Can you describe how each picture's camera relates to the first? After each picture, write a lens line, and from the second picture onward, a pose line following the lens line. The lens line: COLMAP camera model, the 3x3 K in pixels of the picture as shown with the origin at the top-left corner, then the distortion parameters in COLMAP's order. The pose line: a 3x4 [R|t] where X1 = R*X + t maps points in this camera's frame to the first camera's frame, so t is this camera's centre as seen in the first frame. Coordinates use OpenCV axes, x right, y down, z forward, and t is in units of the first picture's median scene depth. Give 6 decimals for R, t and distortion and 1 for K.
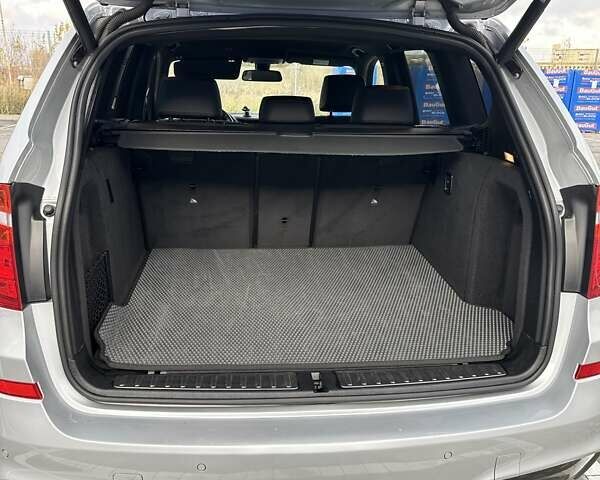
lens RADIAL K [[550.9, 0, 290.6], [0, 550.9, 243.8], [0, 0, 1]] dist [0.141625, -0.299709]
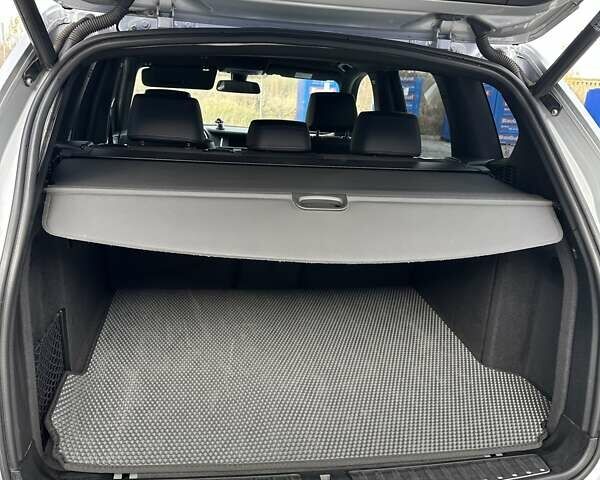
lens RADIAL K [[558.5, 0, 290.6], [0, 558.5, 243.6], [0, 0, 1]] dist [0.096625, -0.194504]
pose [[0.997468, 0.017639, 0.068900, -0.058516], [-0.016975, 0.999804, -0.010208, -0.080826], [-0.069067, 0.009012, 0.997571, 0.158978]]
